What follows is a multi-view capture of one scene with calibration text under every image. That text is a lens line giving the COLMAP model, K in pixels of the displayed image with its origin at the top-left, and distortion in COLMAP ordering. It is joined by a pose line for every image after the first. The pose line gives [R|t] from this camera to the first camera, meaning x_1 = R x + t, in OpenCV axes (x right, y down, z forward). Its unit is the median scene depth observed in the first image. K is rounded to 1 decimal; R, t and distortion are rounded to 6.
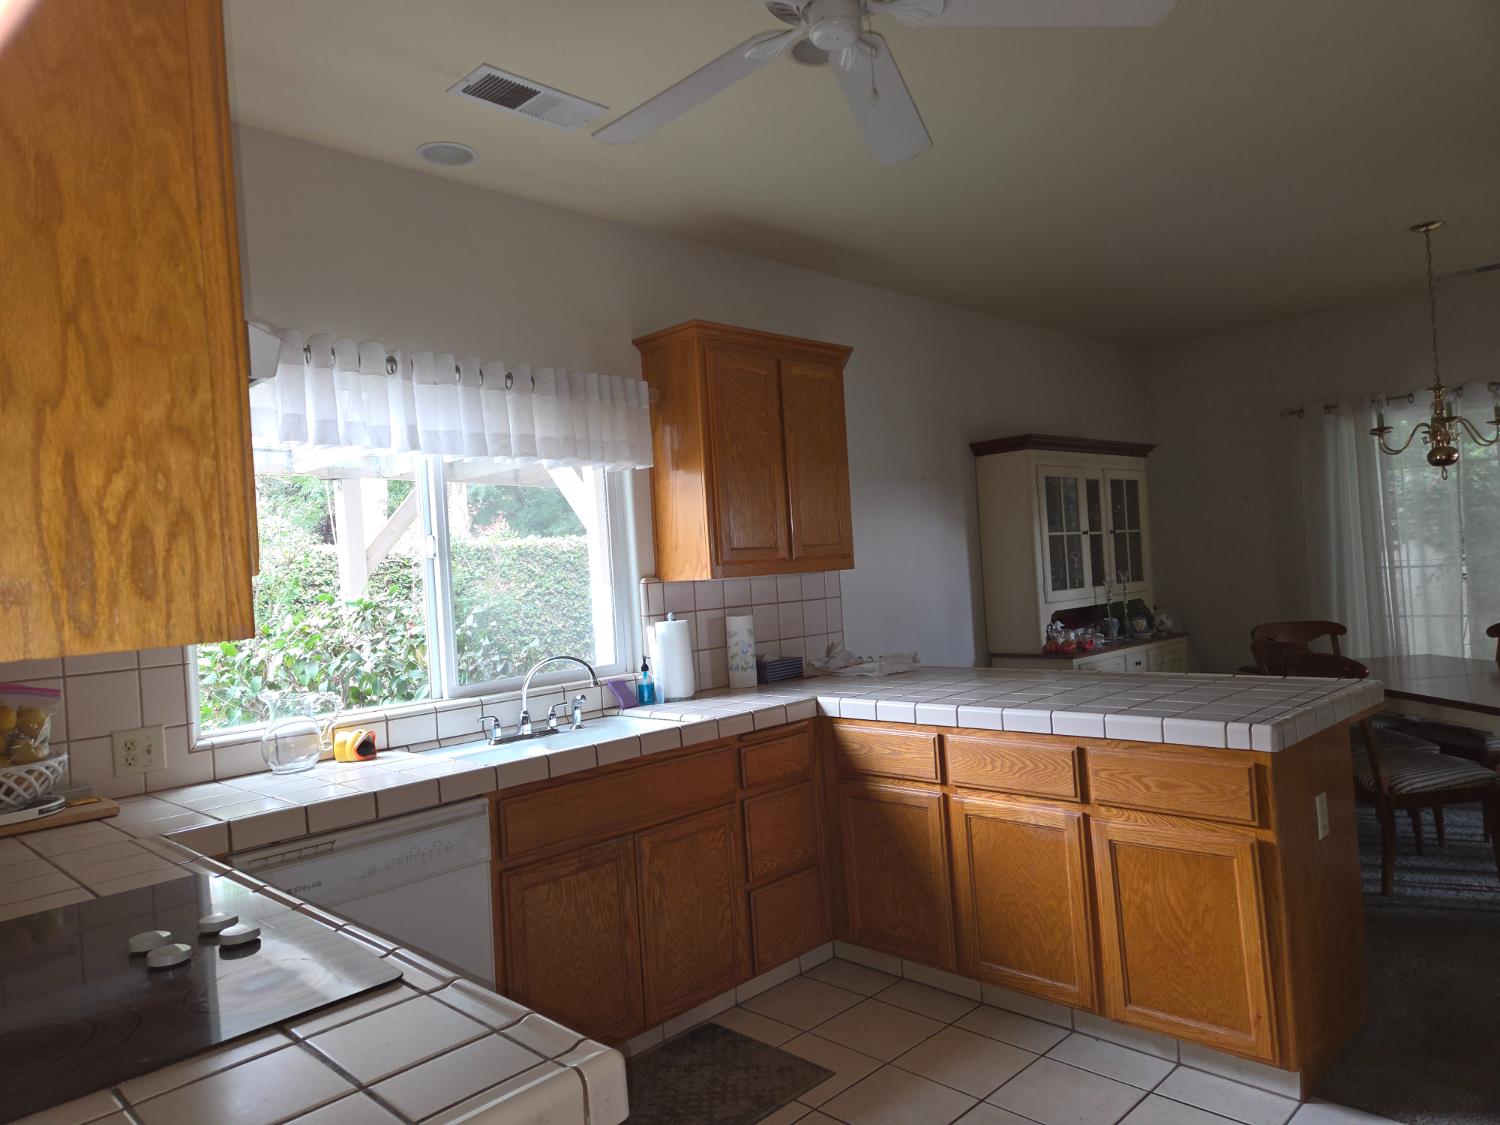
lens RADIAL K [[984.5, 0, 752.5], [0, 984.5, 562.0], [0, 0, 1]] dist [0.028870, -0.012343]
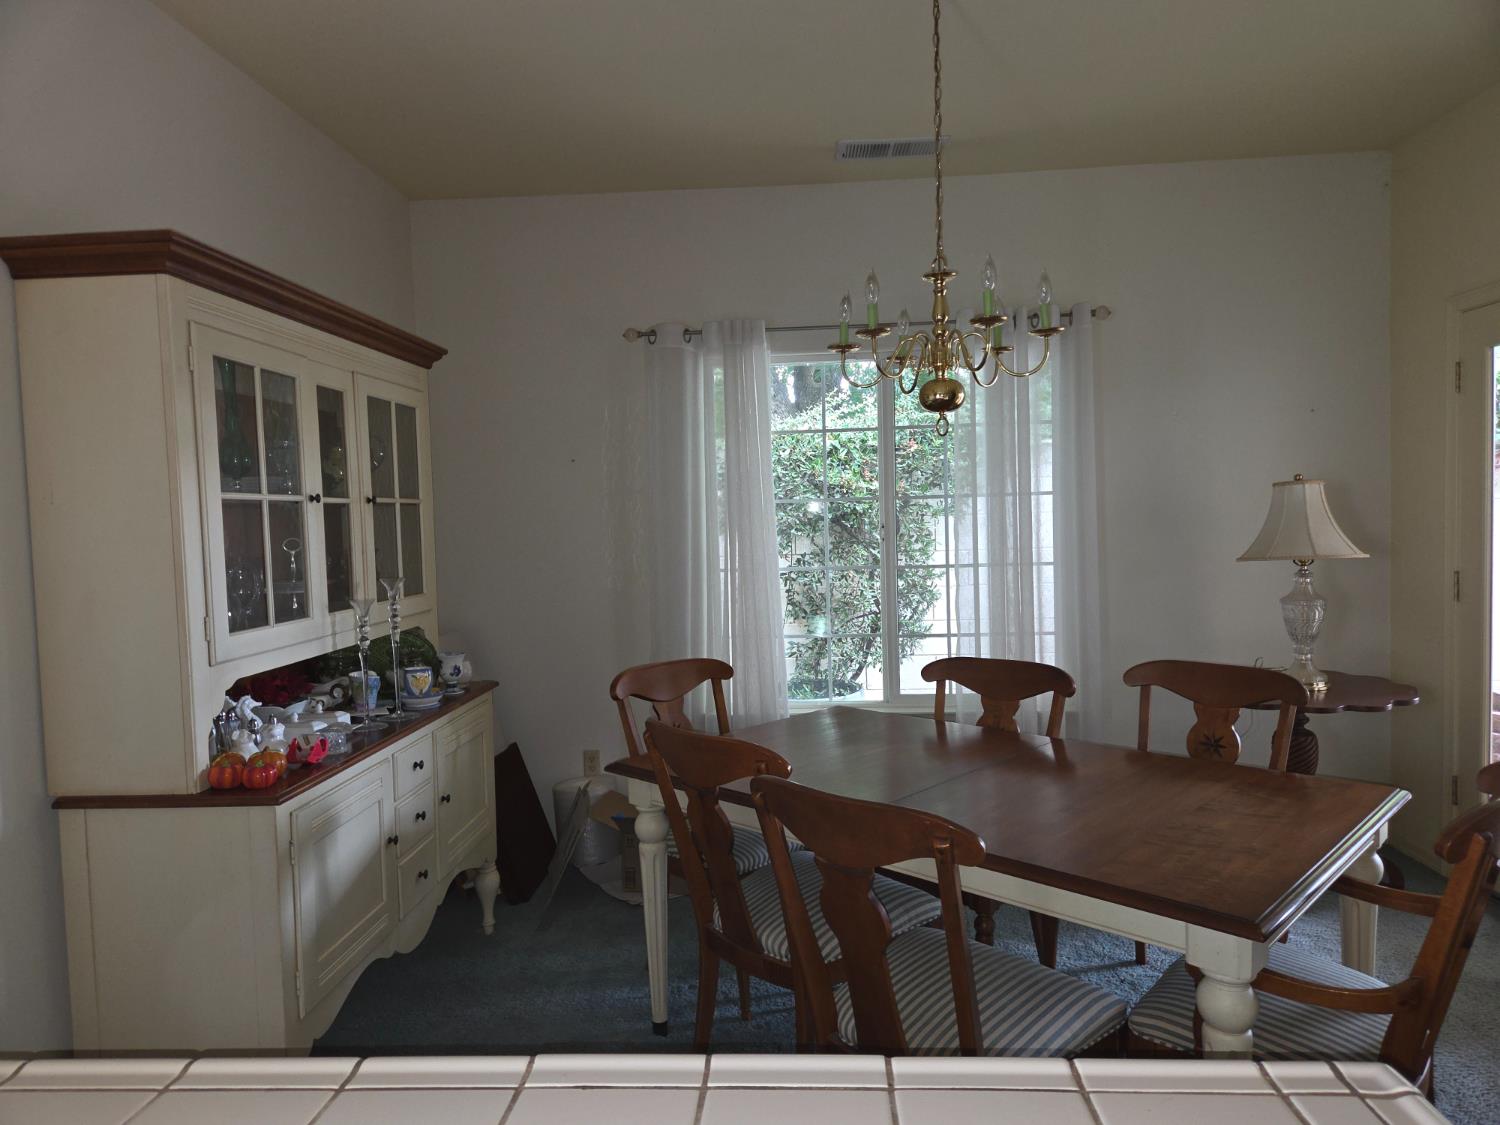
lens RADIAL K [[984.5, 0, 748.4], [0, 984.5, 561.3], [0, 0, 1]] dist [0.028870, -0.012343]
pose [[0.739314, 0.007491, 0.673319, 0.176258], [-0.022413, 0.999658, 0.013489, -0.011043], [-0.672987, -0.025064, 0.739229, 0.521697]]
